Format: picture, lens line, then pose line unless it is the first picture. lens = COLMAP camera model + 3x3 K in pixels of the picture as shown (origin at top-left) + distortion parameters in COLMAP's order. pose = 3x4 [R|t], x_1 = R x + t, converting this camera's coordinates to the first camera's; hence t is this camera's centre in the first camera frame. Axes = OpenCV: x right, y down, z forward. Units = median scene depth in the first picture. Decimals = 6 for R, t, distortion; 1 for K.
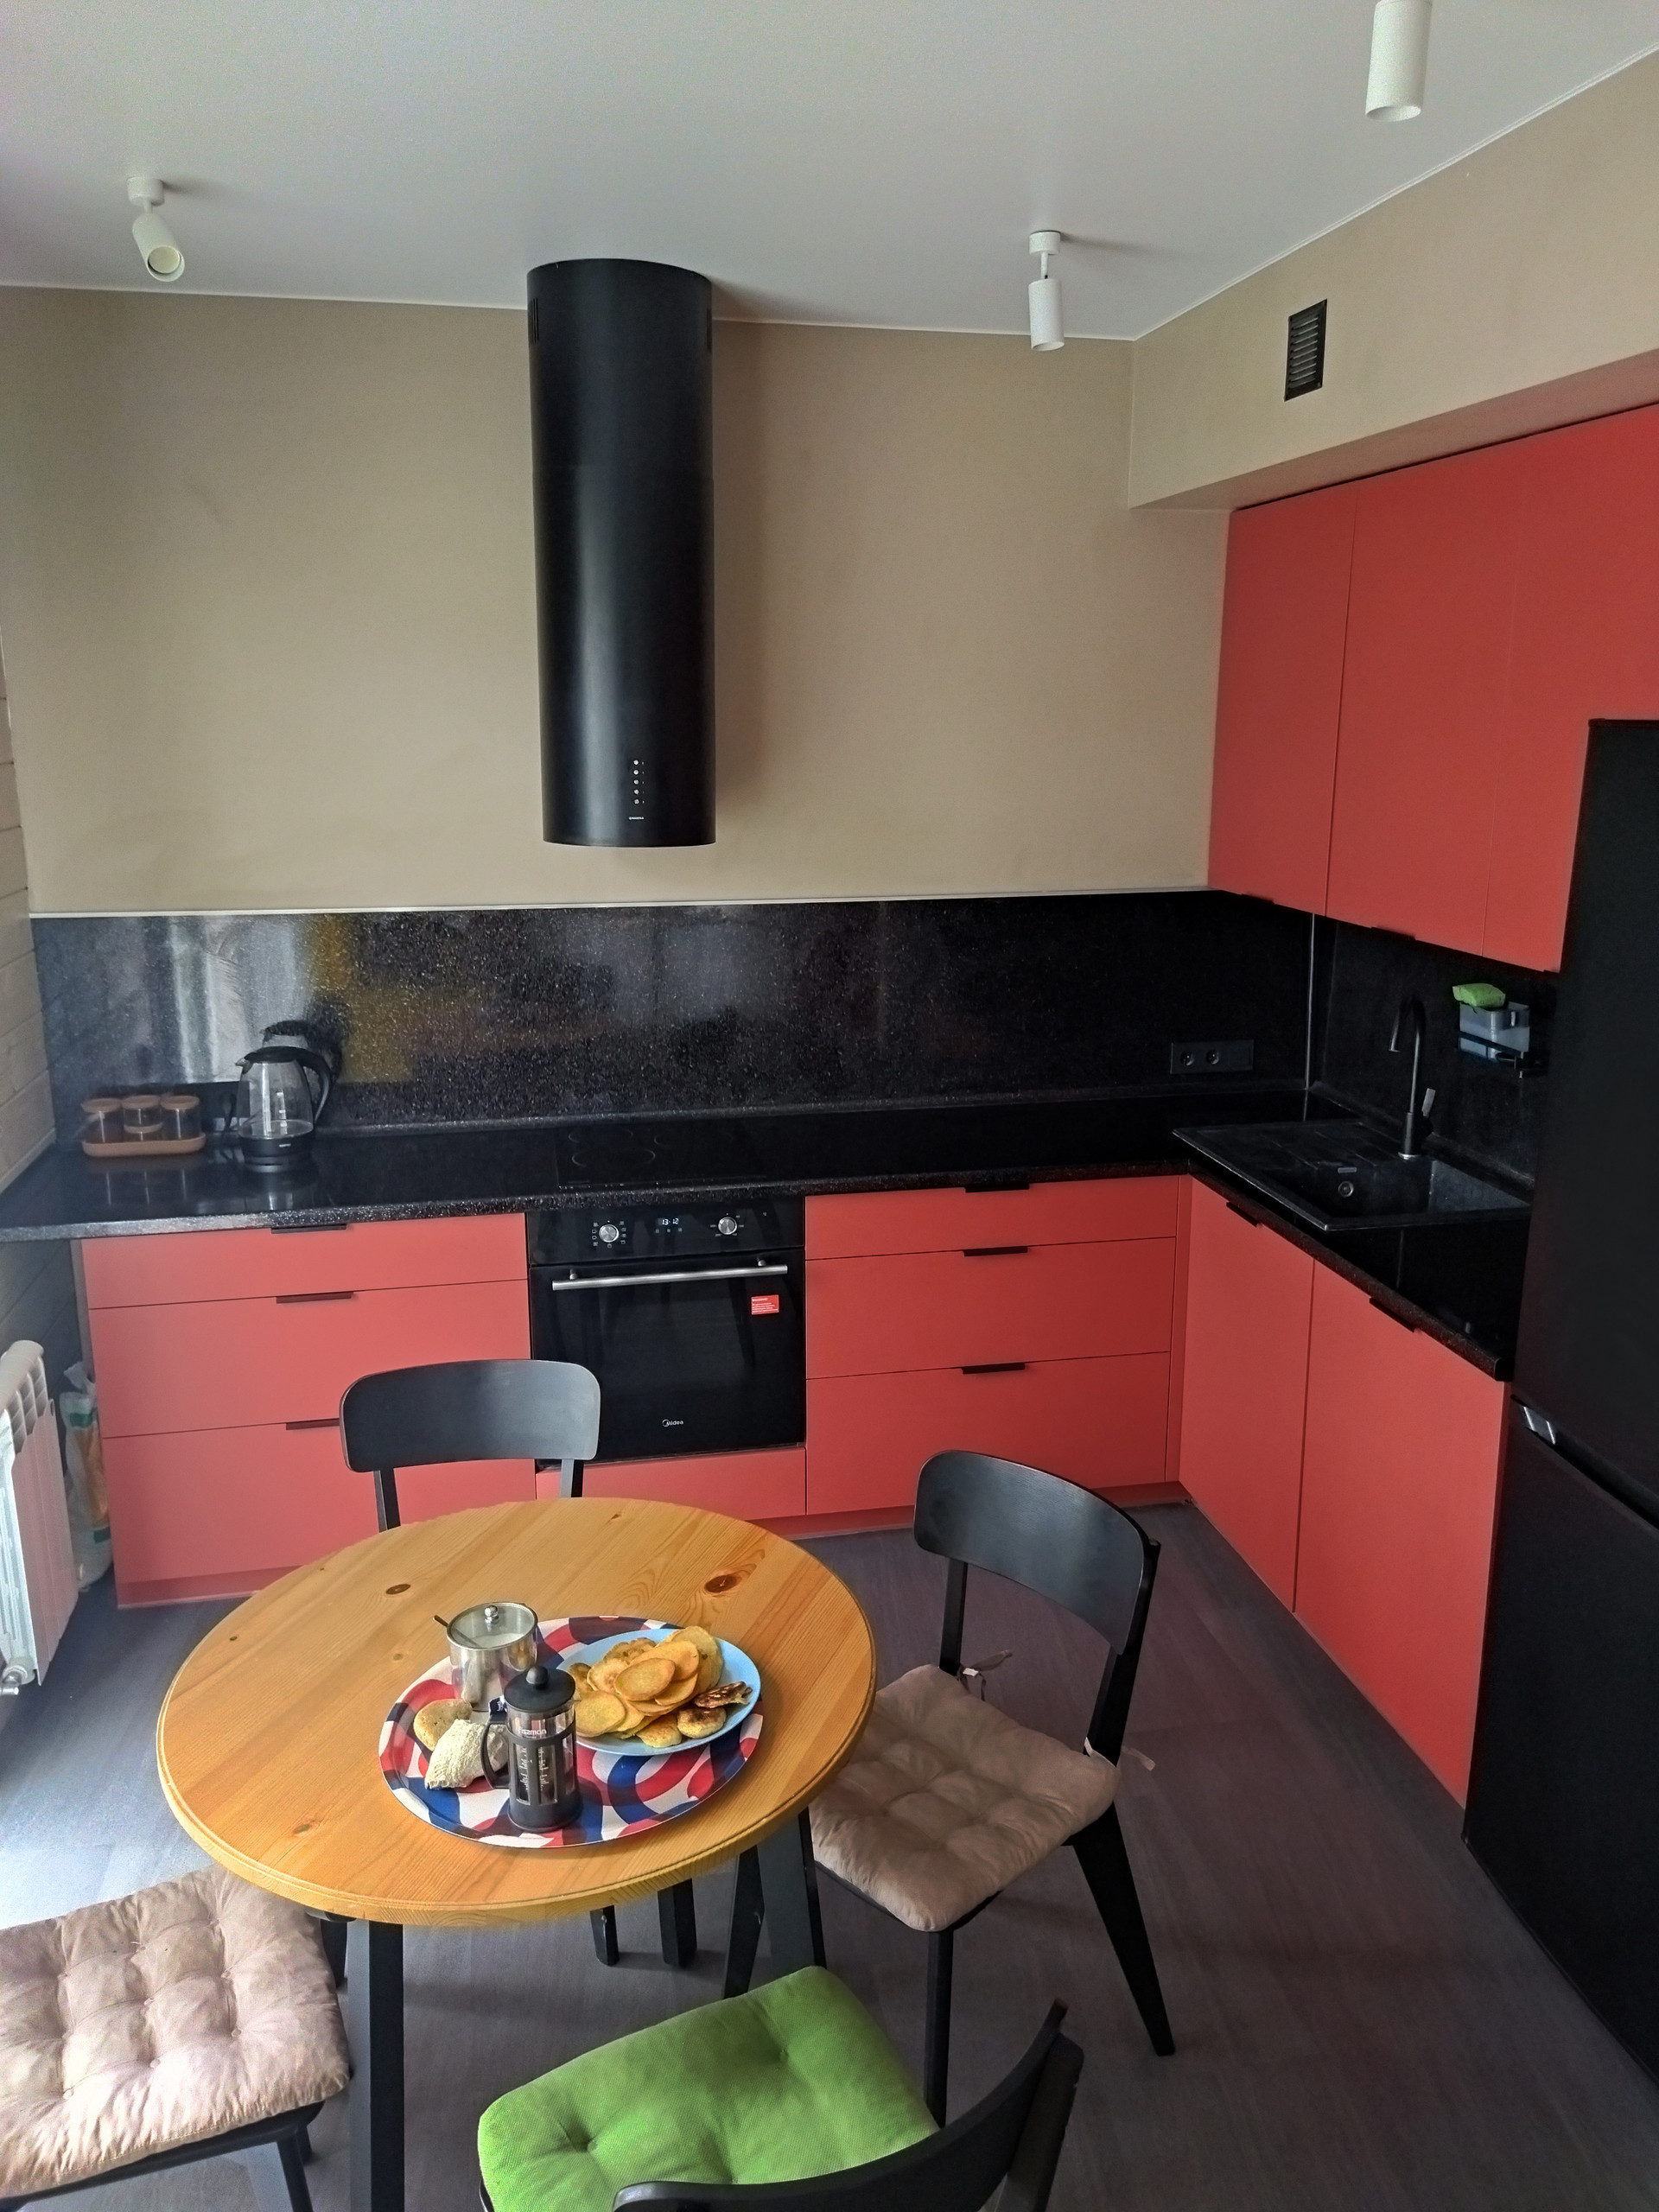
lens RADIAL K [[1642.3, 0, 831.2], [0, 1642.3, 1097.5], [0, 0, 1]] dist [0.103211, -0.151561]
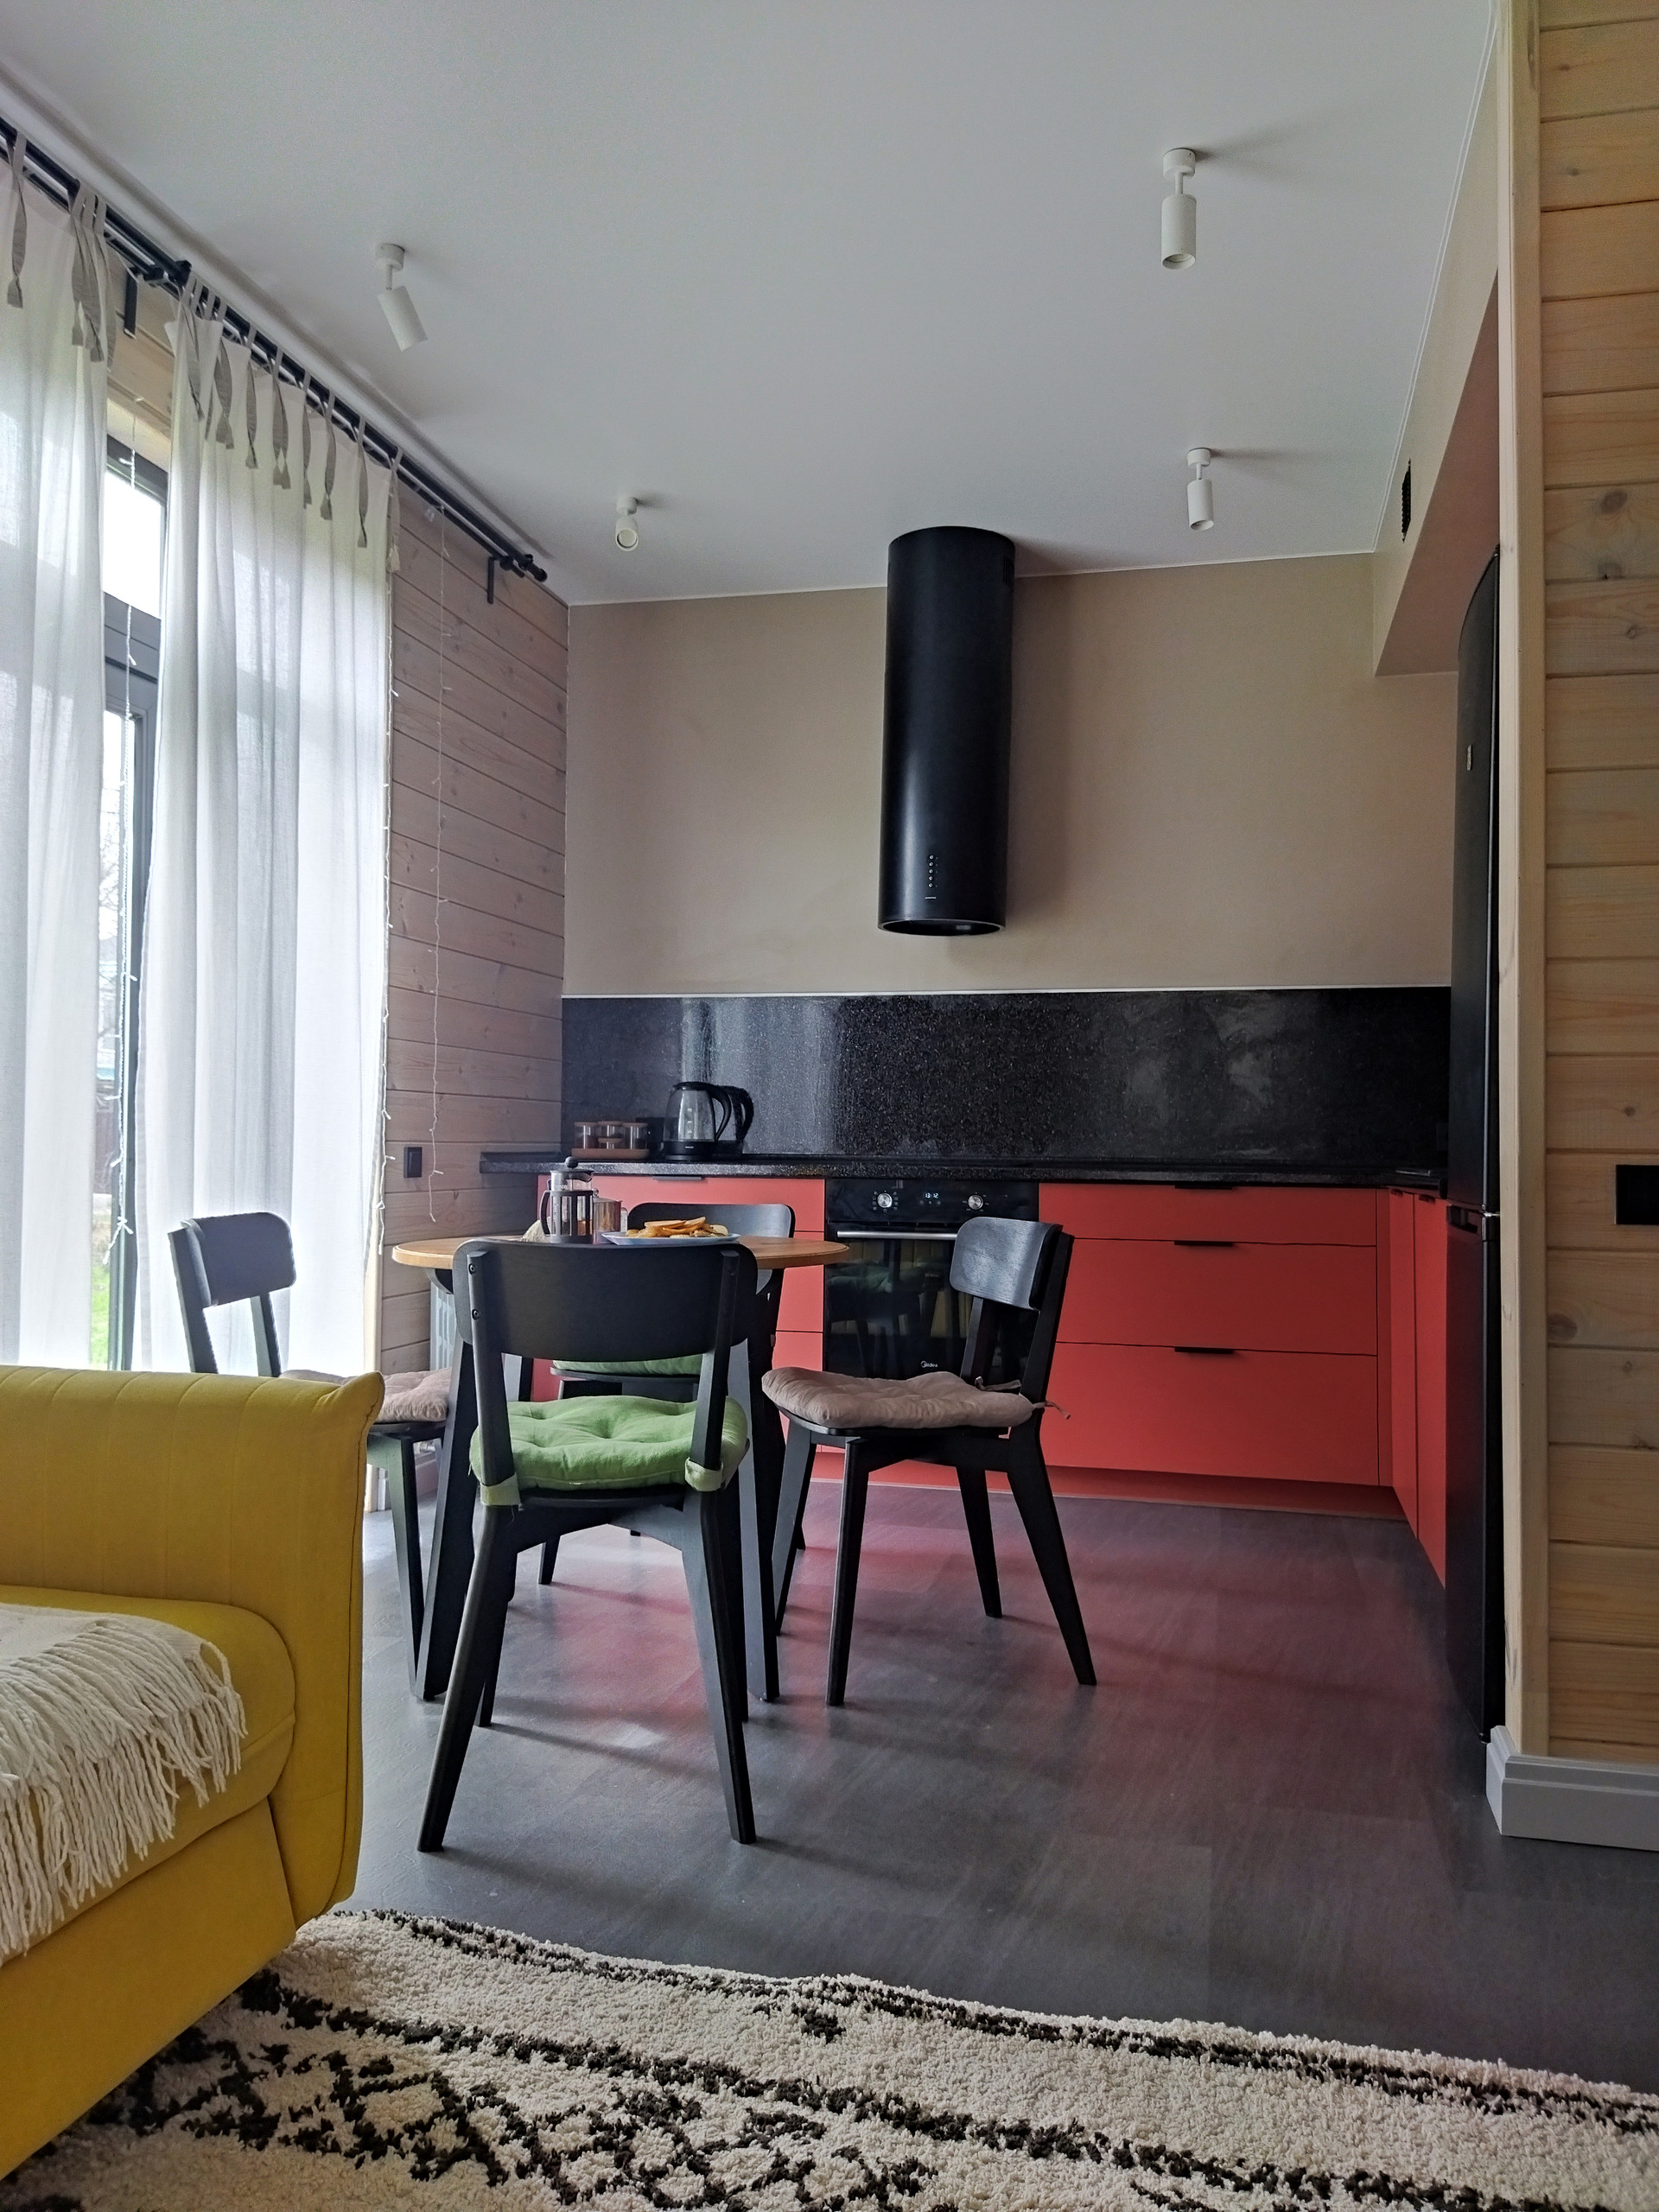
lens RADIAL K [[1642.3, 0, 831.2], [0, 1642.3, 1097.5], [0, 0, 1]] dist [0.103211, -0.151561]
pose [[0.907381, -0.003853, -0.420292, 0.360815], [-0.109187, 0.963467, -0.244560, 0.316101], [0.405879, 0.267799, 0.873811, -0.166842]]
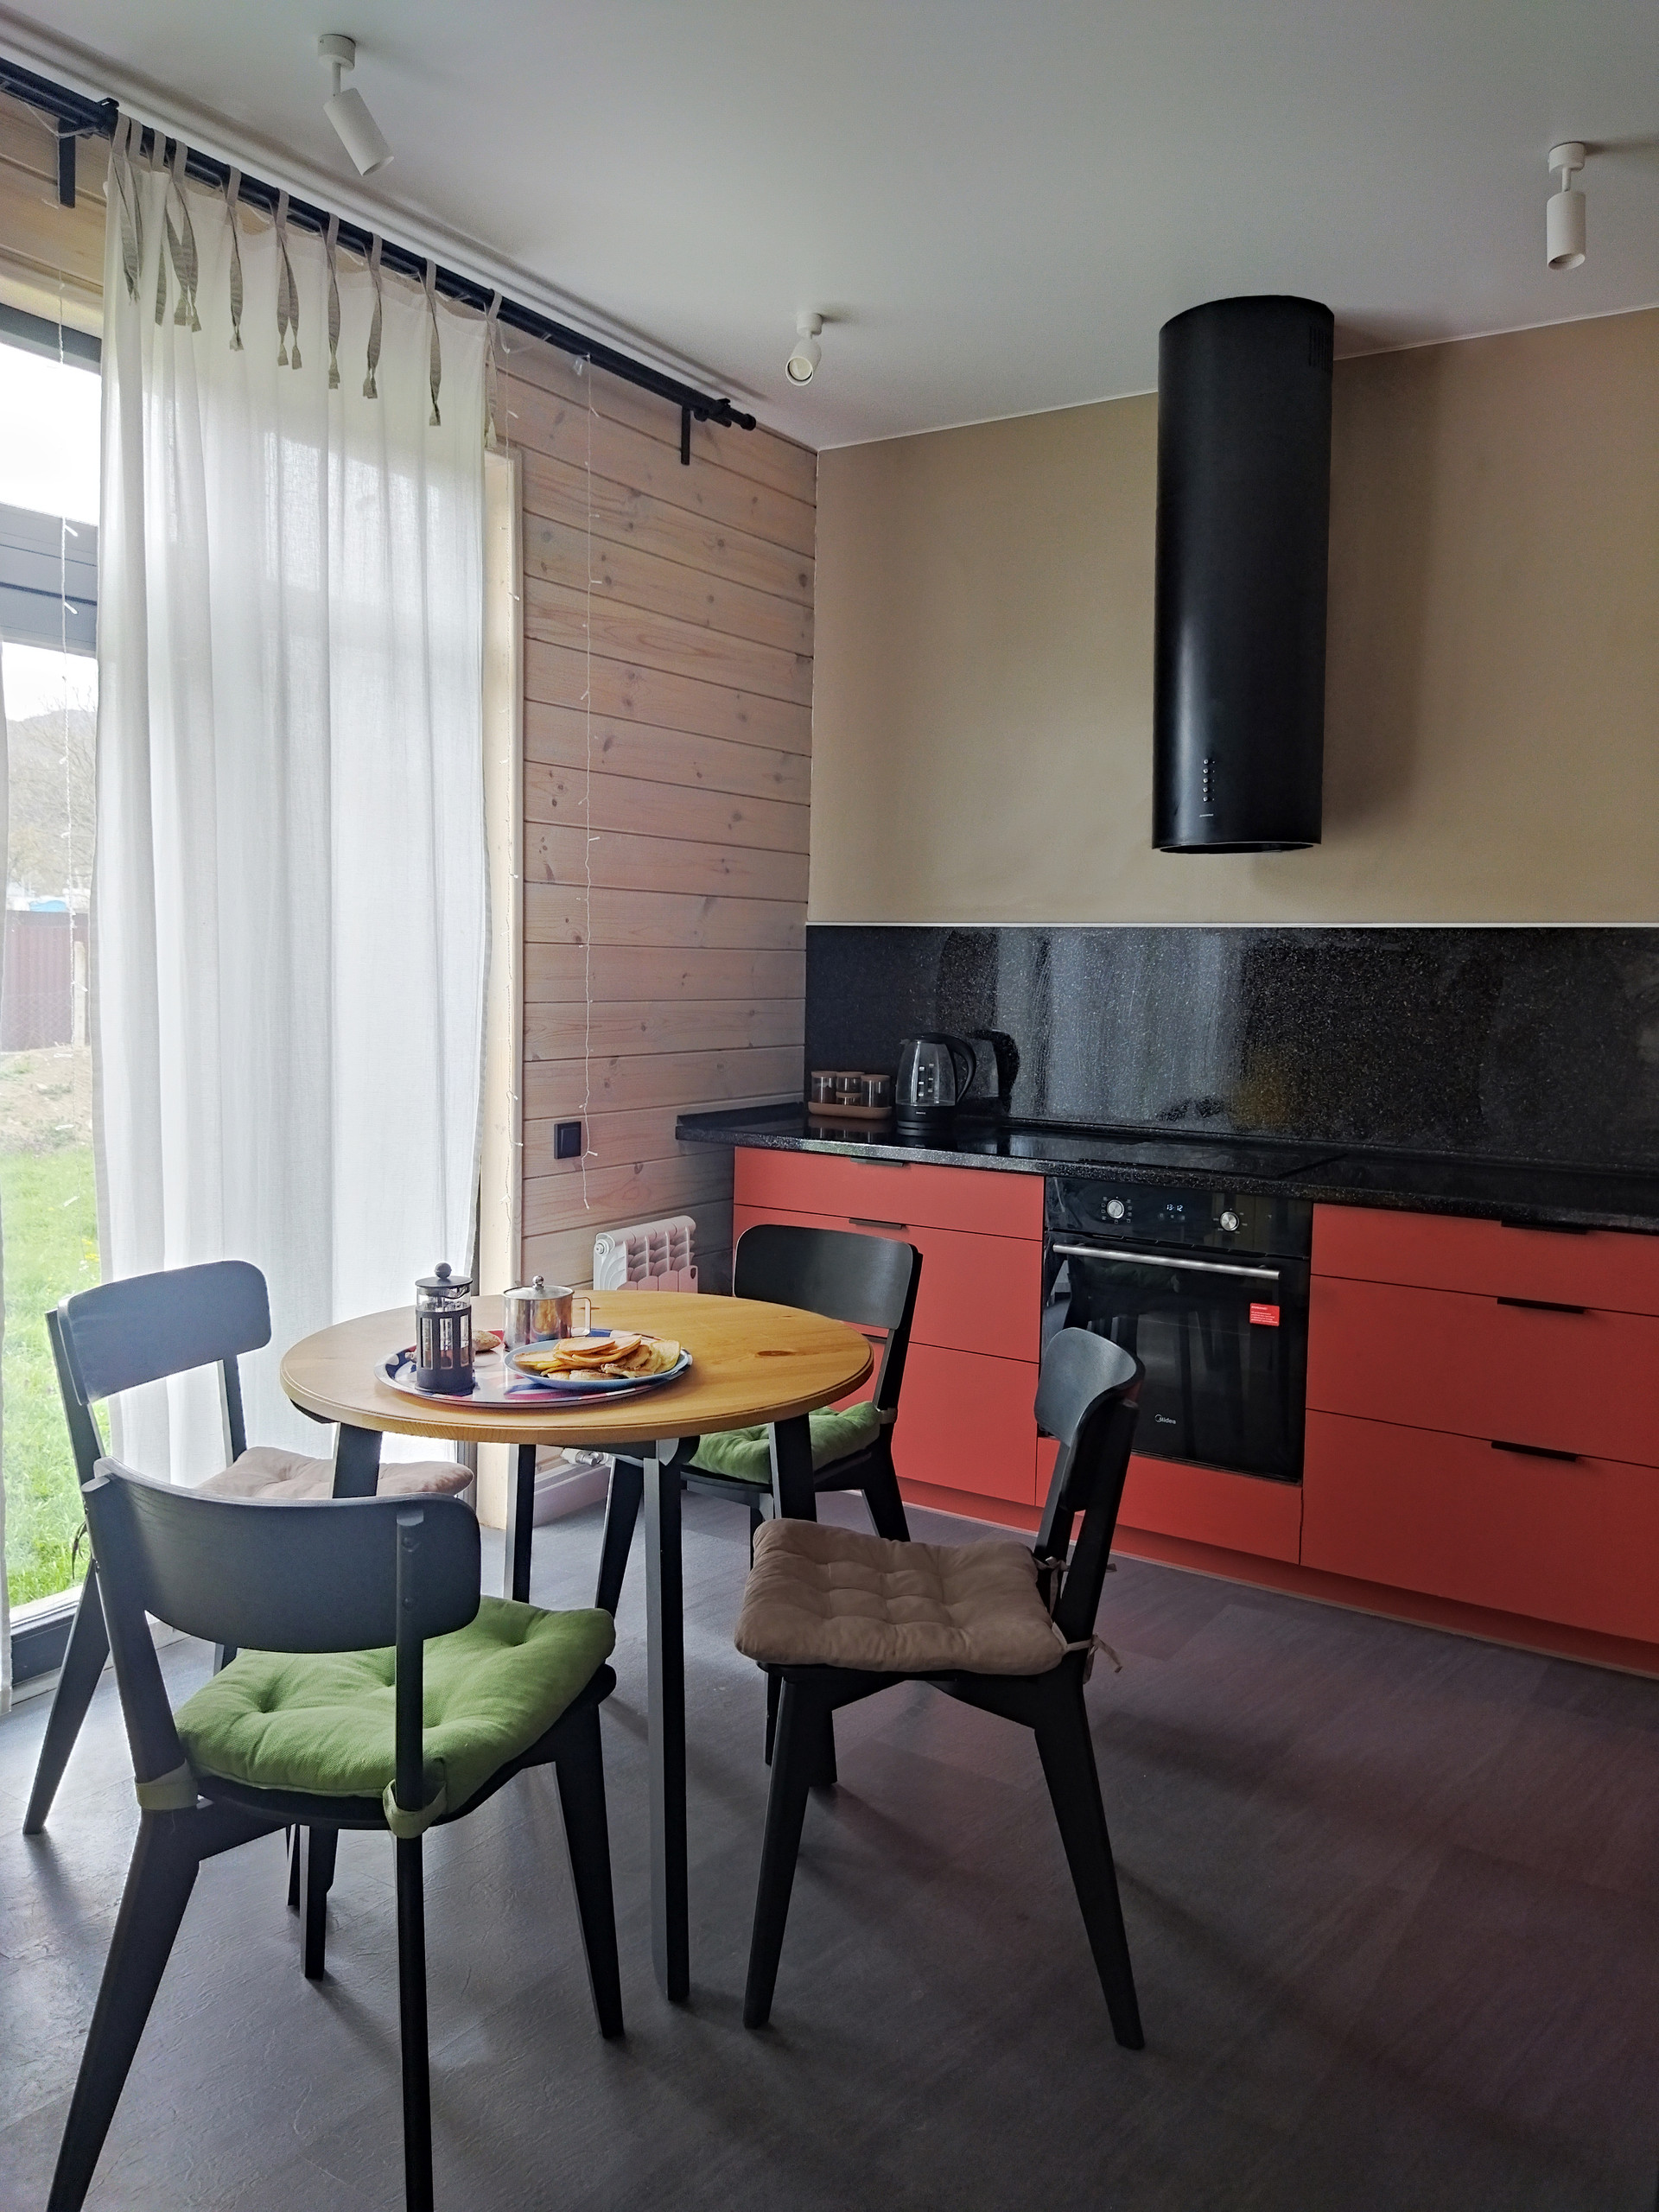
lens RADIAL K [[1642.3, 0, 831.2], [0, 1642.3, 1097.5], [0, 0, 1]] dist [0.103211, -0.151561]
pose [[0.716767, 0.071206, -0.693668, 0.430653], [-0.182930, 0.979133, -0.088512, 0.133587], [0.672891, 0.190335, 0.714836, 0.131647]]
